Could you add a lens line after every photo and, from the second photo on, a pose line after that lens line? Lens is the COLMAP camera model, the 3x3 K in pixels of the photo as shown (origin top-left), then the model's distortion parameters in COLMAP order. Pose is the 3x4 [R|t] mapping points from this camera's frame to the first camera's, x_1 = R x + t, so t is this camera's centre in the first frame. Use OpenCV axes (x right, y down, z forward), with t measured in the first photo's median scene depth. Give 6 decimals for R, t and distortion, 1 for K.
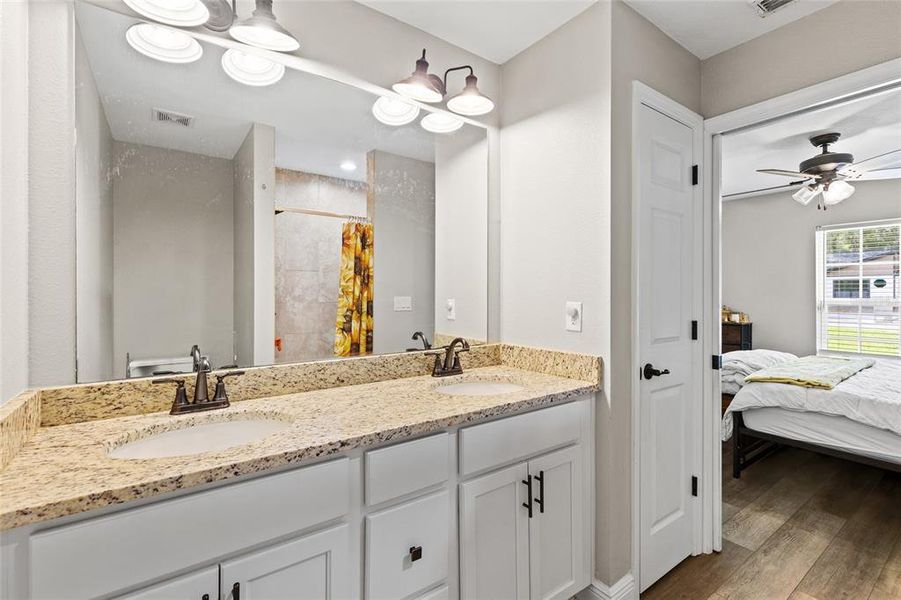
lens RADIAL K [[410.3, 0, 450.5], [0, 410.3, 300.0], [0, 0, 1]] dist [0.002090, 0.000049]
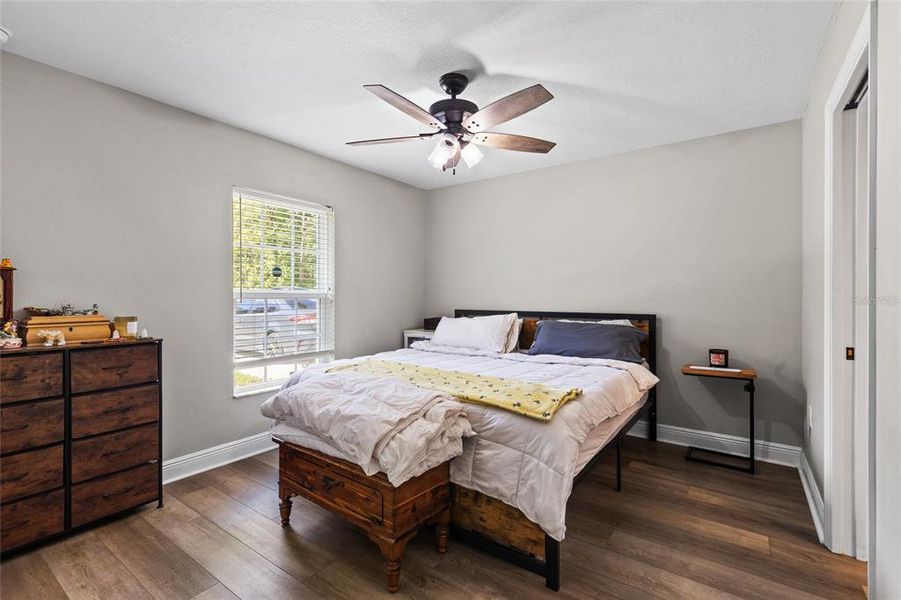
lens RADIAL K [[410.3, 0, 450.5], [0, 410.3, 300.0], [0, 0, 1]] dist [0.002090, 0.000049]
pose [[-0.318593, -0.004946, 0.947879, 0.173023], [0.007051, 0.999946, 0.007587, 0.011562], [-0.947865, 0.009101, -0.318541, 1.241122]]
